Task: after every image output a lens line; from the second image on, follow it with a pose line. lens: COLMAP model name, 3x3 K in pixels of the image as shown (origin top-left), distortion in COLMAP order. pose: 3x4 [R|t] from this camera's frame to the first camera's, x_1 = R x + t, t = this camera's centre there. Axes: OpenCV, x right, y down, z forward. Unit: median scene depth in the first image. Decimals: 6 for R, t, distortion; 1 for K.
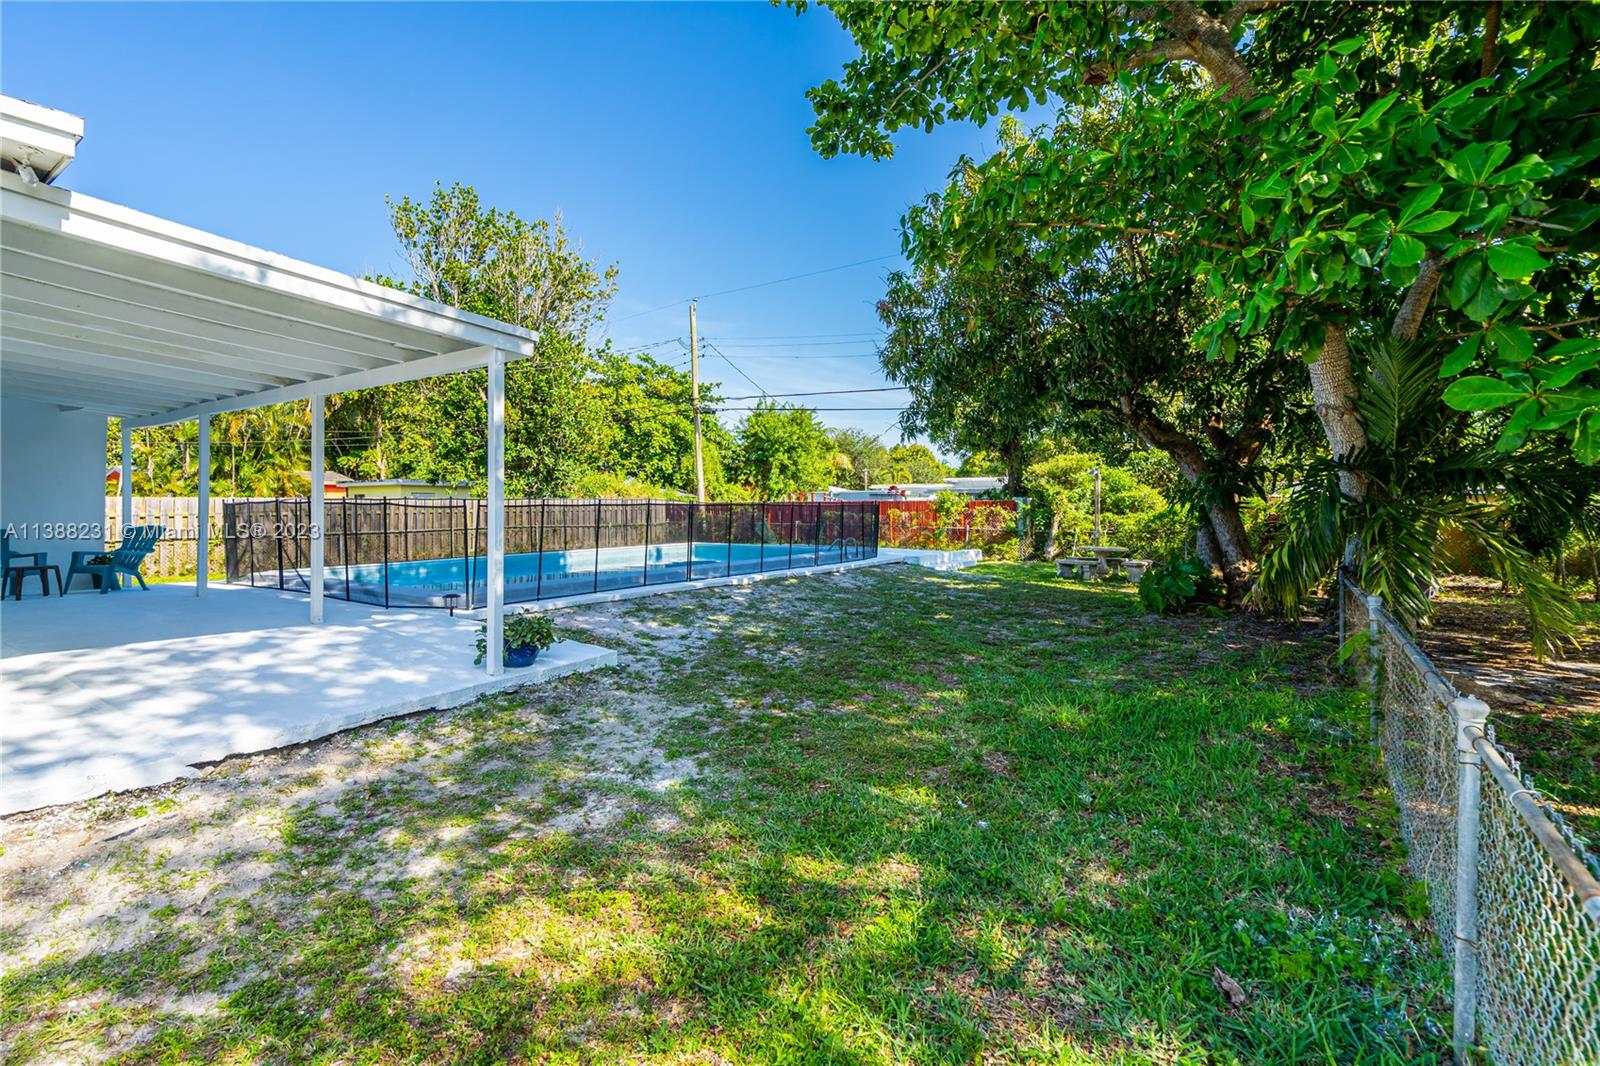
lens RADIAL K [[789.7, 0, 830.8], [0, 789.7, 503.2], [0, 0, 1]] dist [0.000546, 0.002074]
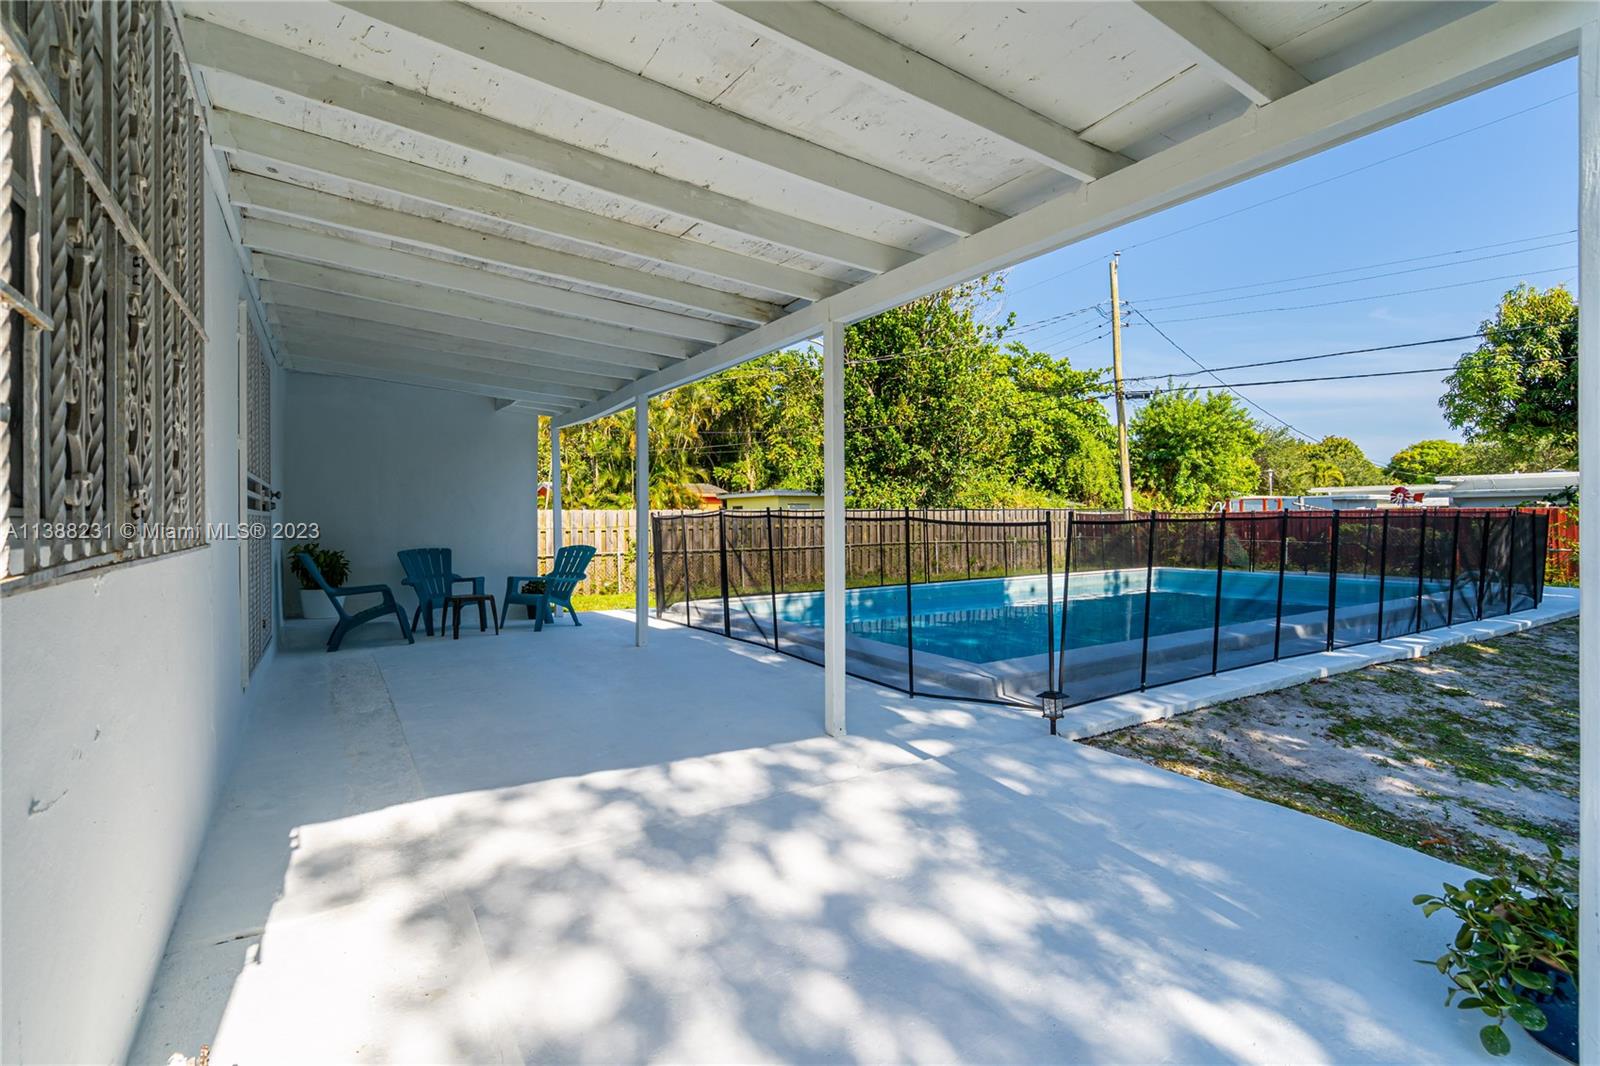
lens RADIAL K [[779.0, 0, 800.0], [0, 779.0, 533.0], [0, 0, 1]] dist [-0.000871, 0.000069]
pose [[0.914671, 0.005613, -0.404161, -0.127199], [0.004748, 0.999685, 0.024628, -0.000925], [0.404172, -0.024445, 0.914356, 0.138166]]
